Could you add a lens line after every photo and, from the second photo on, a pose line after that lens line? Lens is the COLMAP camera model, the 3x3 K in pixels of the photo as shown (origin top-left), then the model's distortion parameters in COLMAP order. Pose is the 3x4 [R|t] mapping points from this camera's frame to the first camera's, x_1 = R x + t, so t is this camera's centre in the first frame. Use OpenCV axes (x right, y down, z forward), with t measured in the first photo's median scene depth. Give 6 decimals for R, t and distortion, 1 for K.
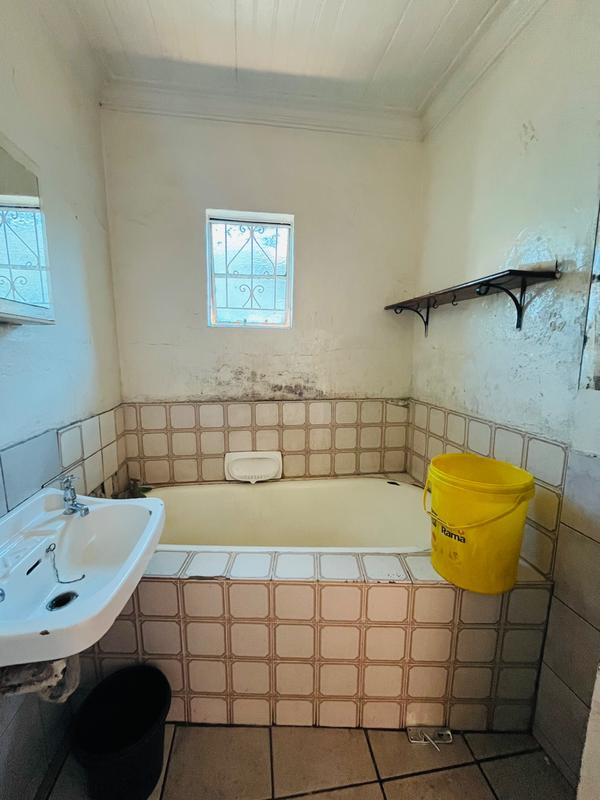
lens RADIAL K [[326.1, 0, 299.6], [0, 326.1, 400.2], [0, 0, 1]] dist [-0.001982, -0.000734]
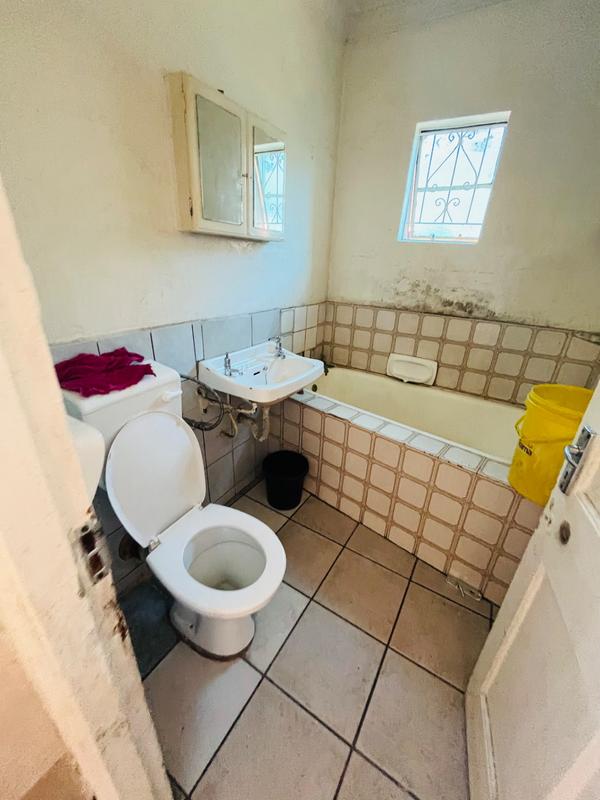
lens RADIAL K [[326.1, 0, 299.7], [0, 326.1, 400.4], [0, 0, 1]] dist [-0.001982, -0.000734]
pose [[0.769340, 0.286076, -0.571206, 0.274062], [-0.137036, 0.947219, 0.289825, 0.022837], [0.623969, -0.144698, 0.767936, -0.191762]]
